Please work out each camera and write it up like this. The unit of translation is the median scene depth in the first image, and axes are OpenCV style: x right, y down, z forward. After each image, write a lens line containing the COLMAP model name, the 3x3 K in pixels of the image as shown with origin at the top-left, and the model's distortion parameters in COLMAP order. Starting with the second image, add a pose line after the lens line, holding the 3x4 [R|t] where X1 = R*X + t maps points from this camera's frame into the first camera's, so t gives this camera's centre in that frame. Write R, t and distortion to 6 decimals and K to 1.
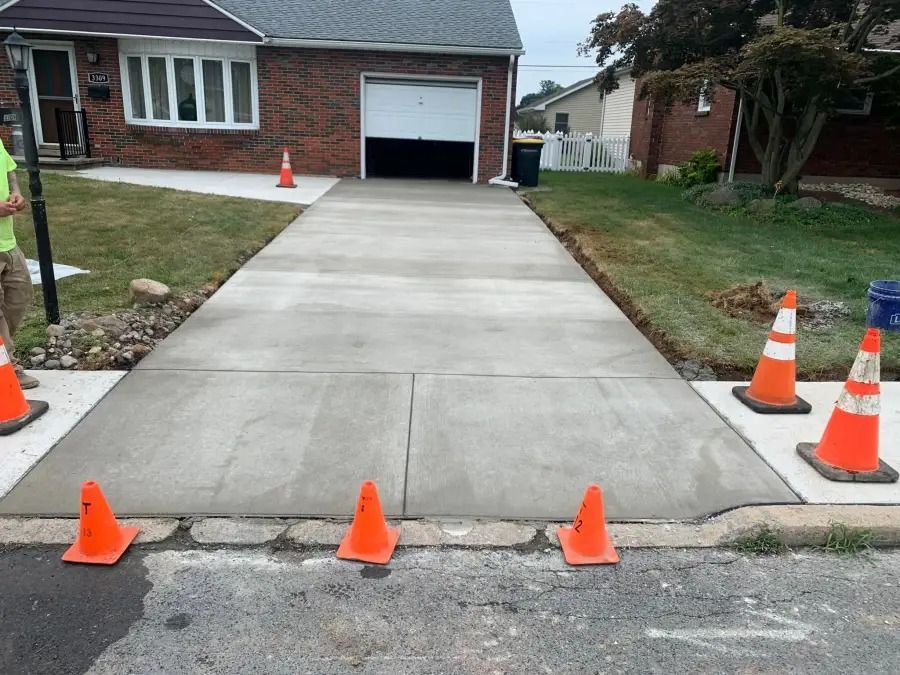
lens RADIAL K [[697.4, 0, 450.5], [0, 697.4, 320.0], [0, 0, 1]] dist [0.025625, -0.001404]
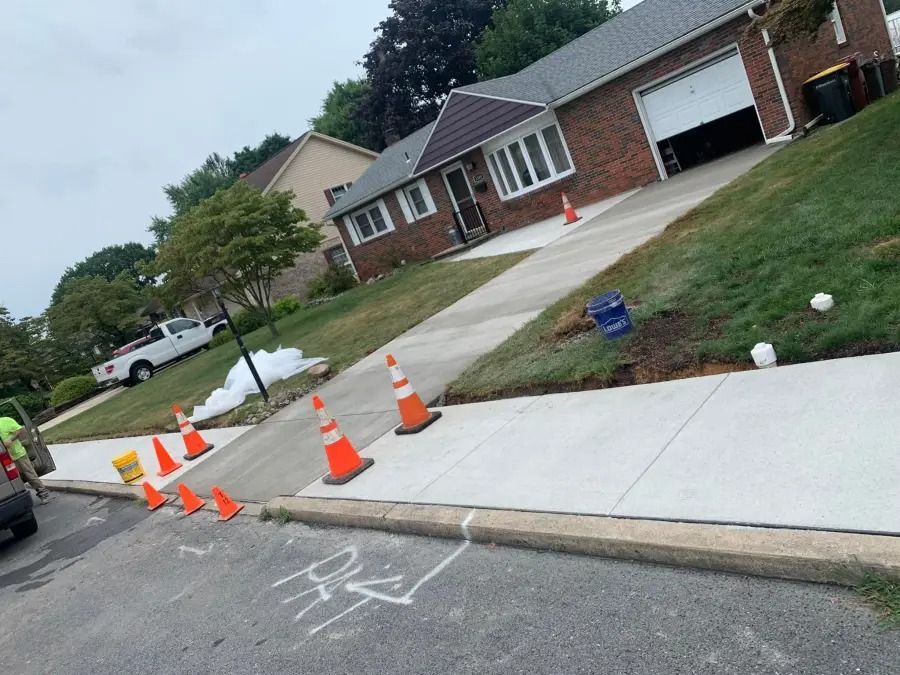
lens RADIAL K [[670.2, 0, 450.0], [0, 670.2, 337.5], [0, 0, 1]] dist [0.001410, -0.000057]
pose [[0.620288, -0.155774, -0.768751, 0.452585], [0.210672, 0.977155, -0.028018, -0.003469], [0.755553, -0.144575, 0.638935, 0.046805]]
